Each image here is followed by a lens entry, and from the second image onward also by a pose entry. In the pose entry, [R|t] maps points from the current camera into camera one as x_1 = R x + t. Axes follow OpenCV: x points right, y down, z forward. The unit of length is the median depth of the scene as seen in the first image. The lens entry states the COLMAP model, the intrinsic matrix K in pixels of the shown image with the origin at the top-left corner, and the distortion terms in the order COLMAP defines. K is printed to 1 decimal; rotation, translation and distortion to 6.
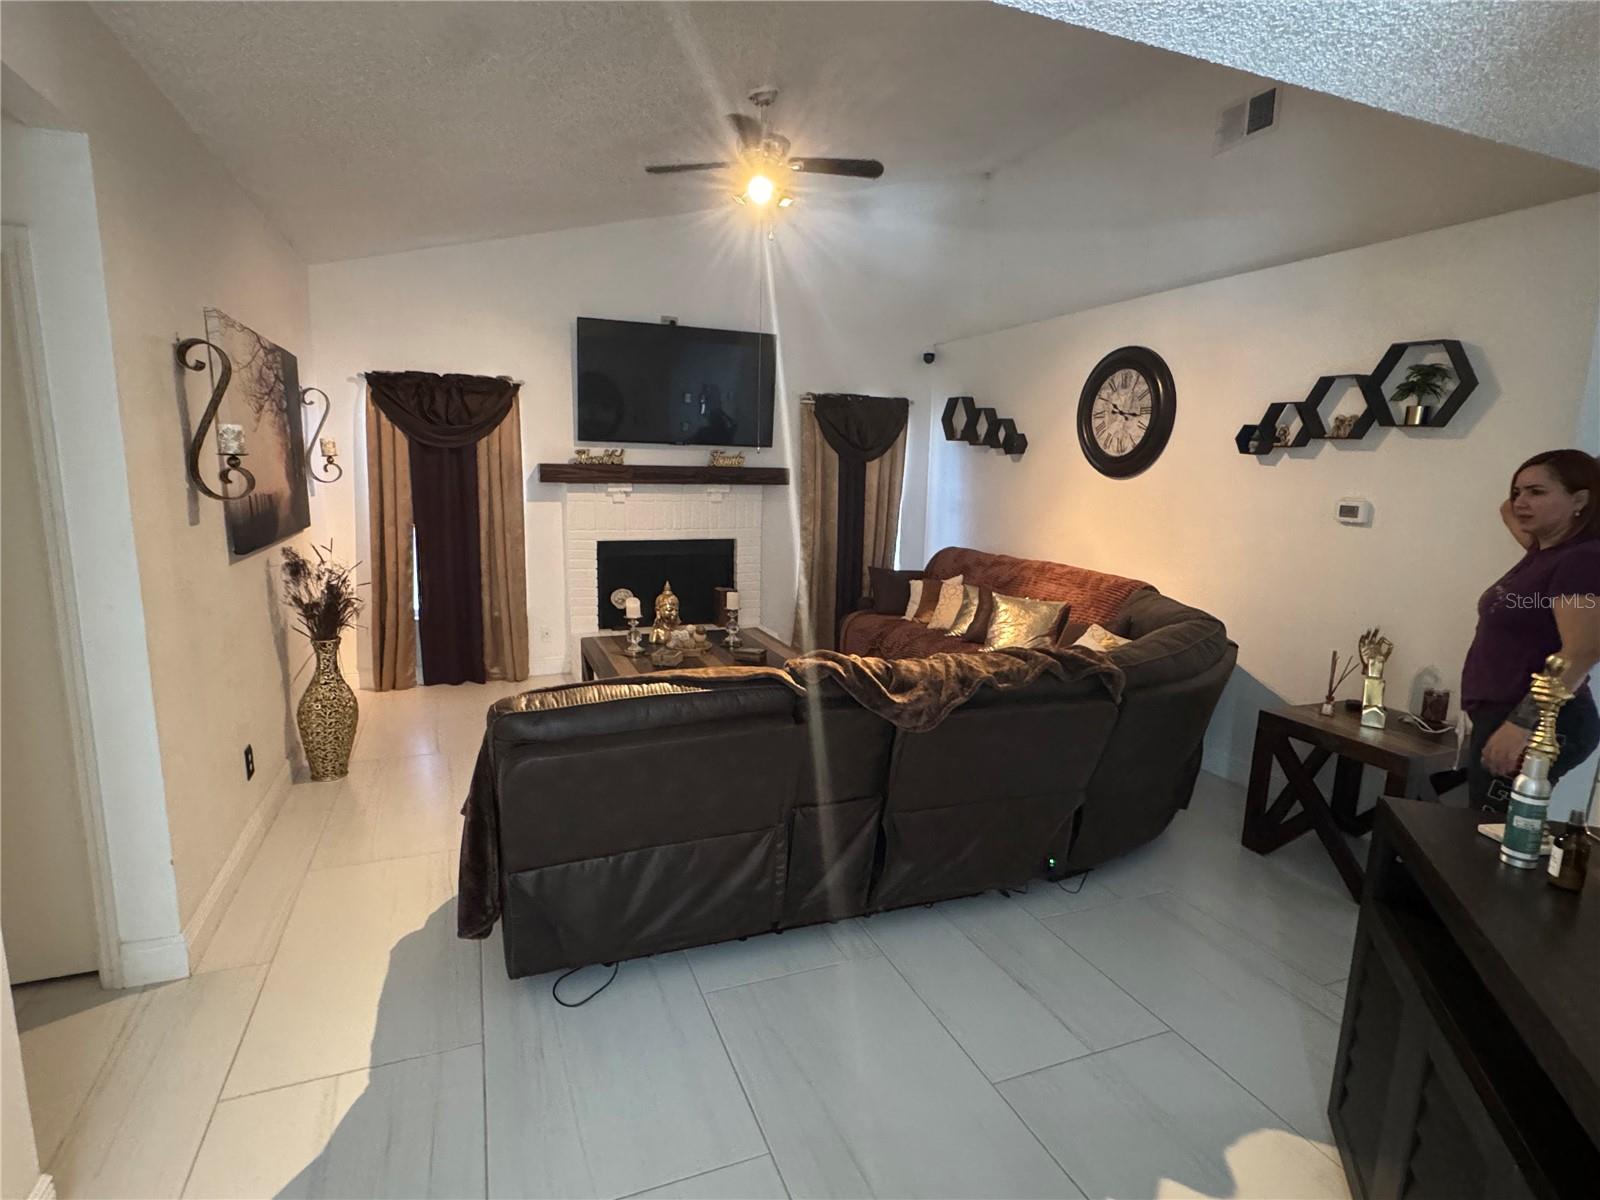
lens RADIAL K [[844.3, 0, 800.0], [0, 844.3, 600.0], [0, 0, 1]] dist [-0.001145, -0.001465]
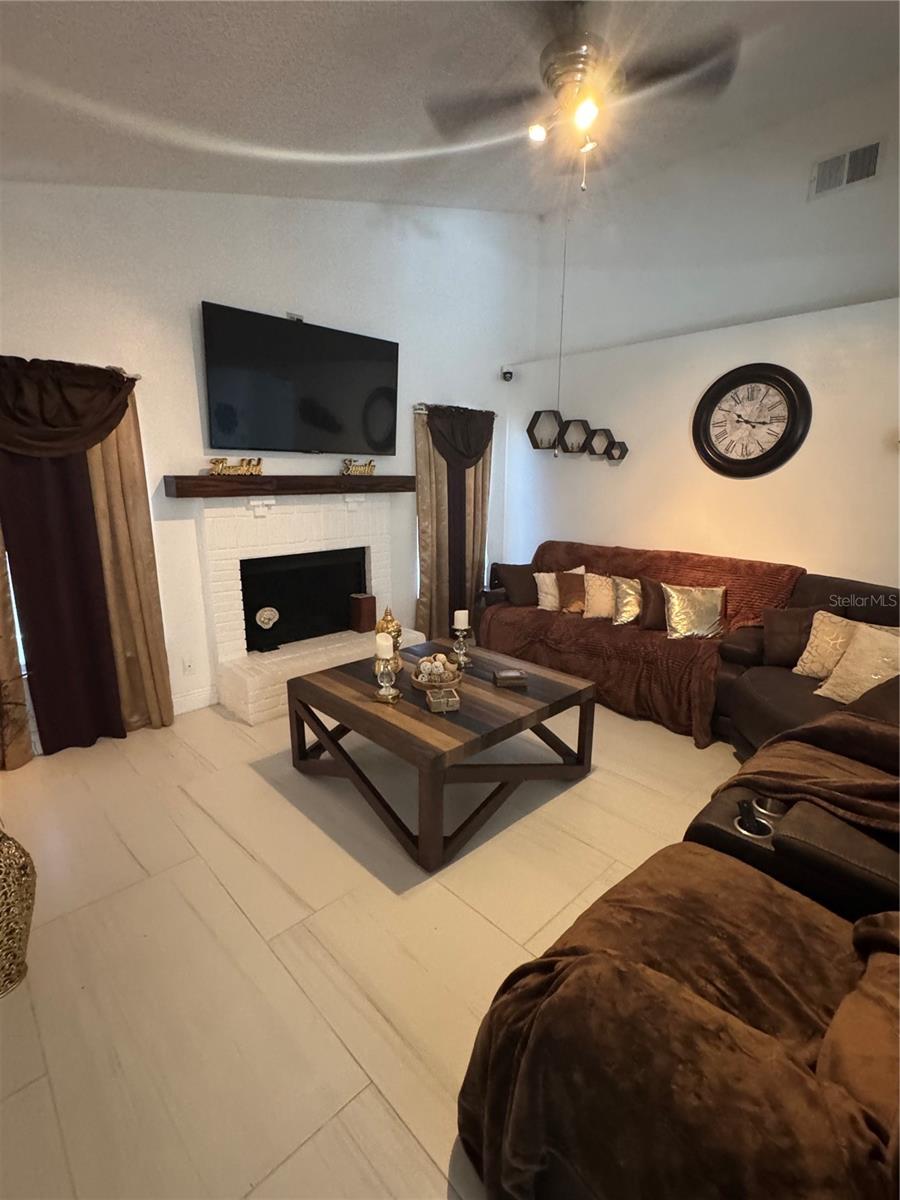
lens RADIAL K [[552.2, 0, 447.9], [0, 552.2, 600.6], [0, 0, 1]] dist [-0.003648, 0.000171]
pose [[0.923392, -0.103427, 0.369662, -0.261032], [0.077922, 0.993472, 0.083318, -0.058805], [-0.375866, -0.048131, 0.925423, 0.360975]]
